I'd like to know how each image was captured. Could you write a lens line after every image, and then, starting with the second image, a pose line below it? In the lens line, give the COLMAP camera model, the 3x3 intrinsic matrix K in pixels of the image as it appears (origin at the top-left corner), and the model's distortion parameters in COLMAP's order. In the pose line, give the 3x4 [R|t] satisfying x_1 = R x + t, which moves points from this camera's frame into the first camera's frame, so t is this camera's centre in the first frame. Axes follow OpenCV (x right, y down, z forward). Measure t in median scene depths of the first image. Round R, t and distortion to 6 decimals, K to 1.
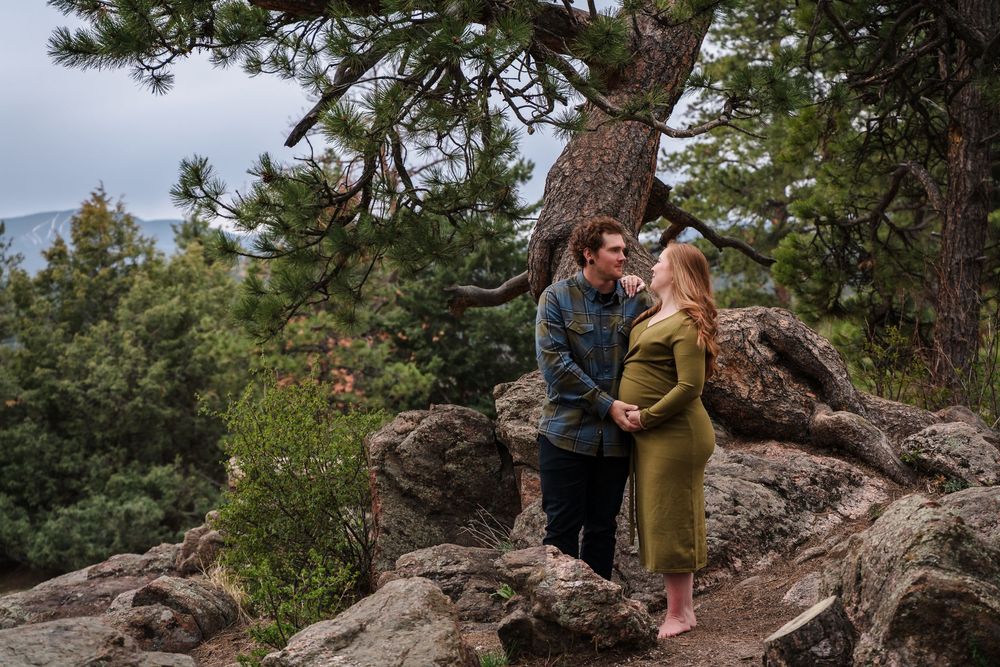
lens RADIAL K [[2195.9, 0, 527.3], [0, 2195.9, 367.9], [0, 0, 1]] dist [0.219359, 0.000000]
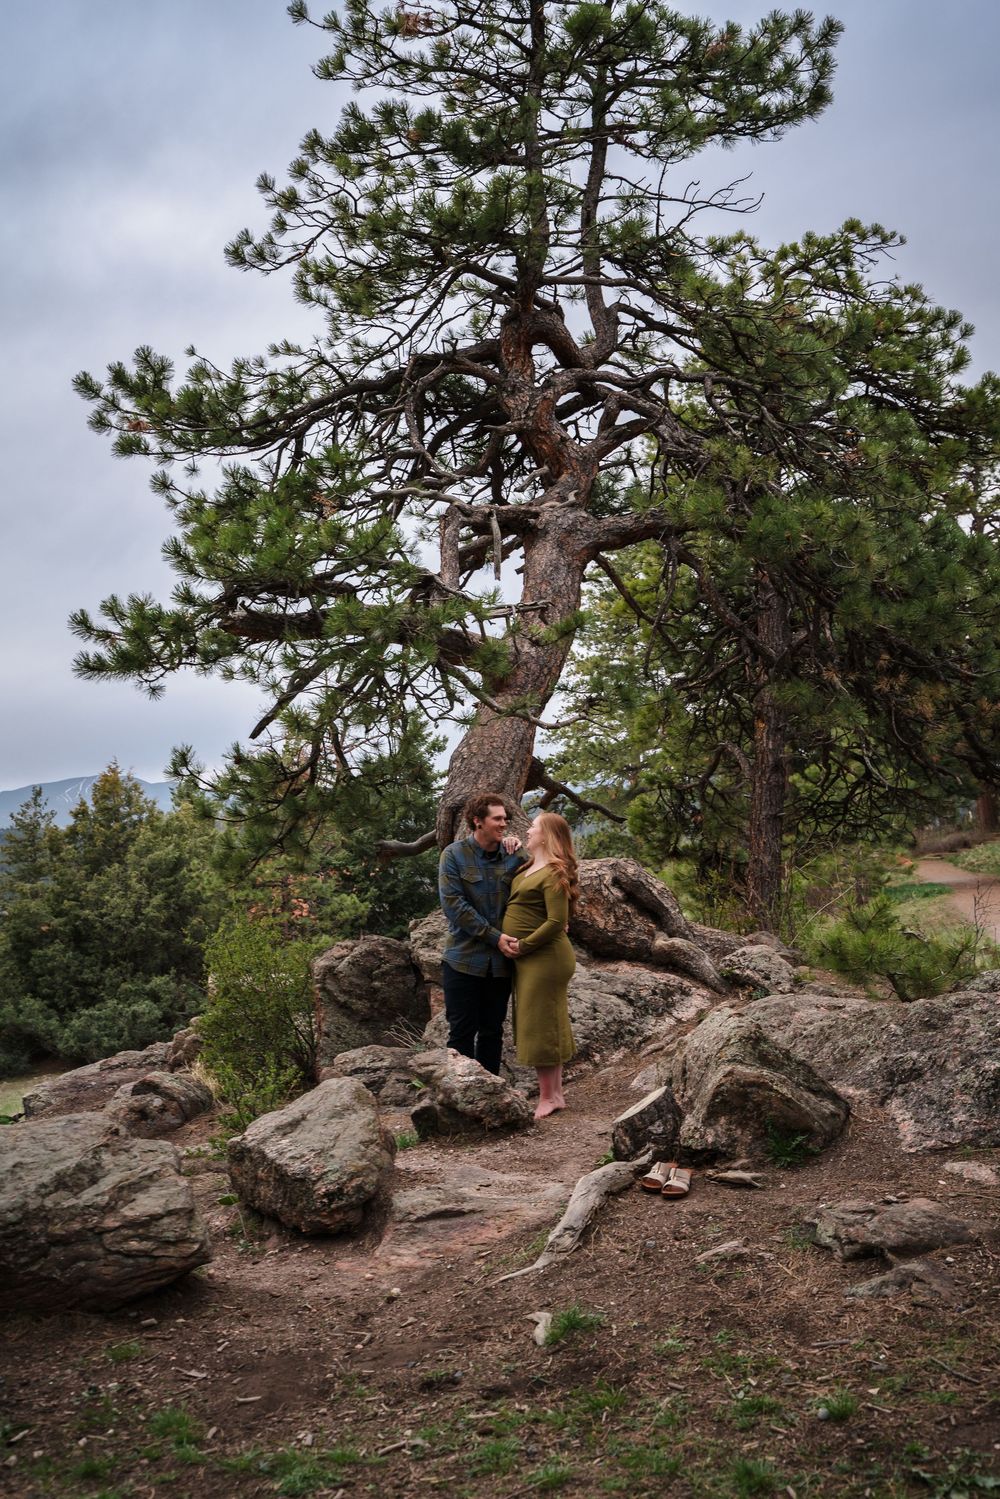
lens RADIAL K [[1696.7, 0, 503.9], [0, 1696.7, 753.9], [0, 0, 1]] dist [-0.016708, 0.000000]
pose [[0.999353, -0.009313, 0.034754, 0.006746], [0.012103, 0.996643, -0.080967, -0.008596], [-0.033883, 0.081335, 0.996111, -0.008719]]
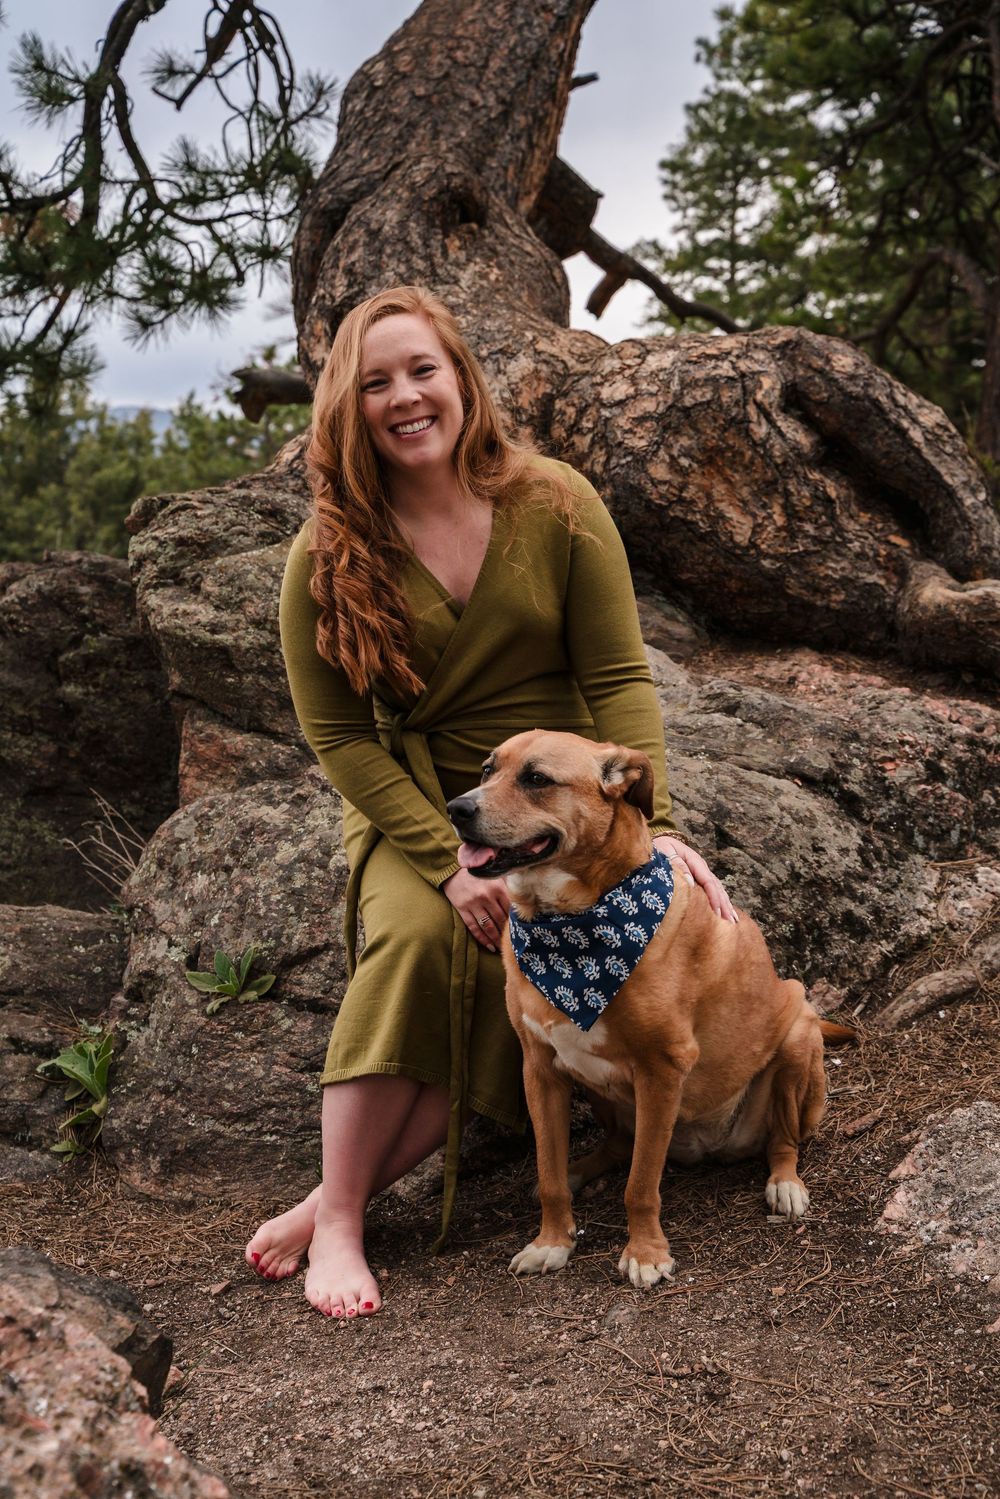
lens RADIAL K [[1815.8, 0, 499.4], [0, 1815.8, 753.2], [0, 0, 1]] dist [0.030364, 0.000000]
pose [[0.999797, 0.019906, -0.003183, 0.055068], [-0.019429, 0.993620, 0.111094, 0.015428], [0.005374, -0.111009, 0.993805, 0.654235]]
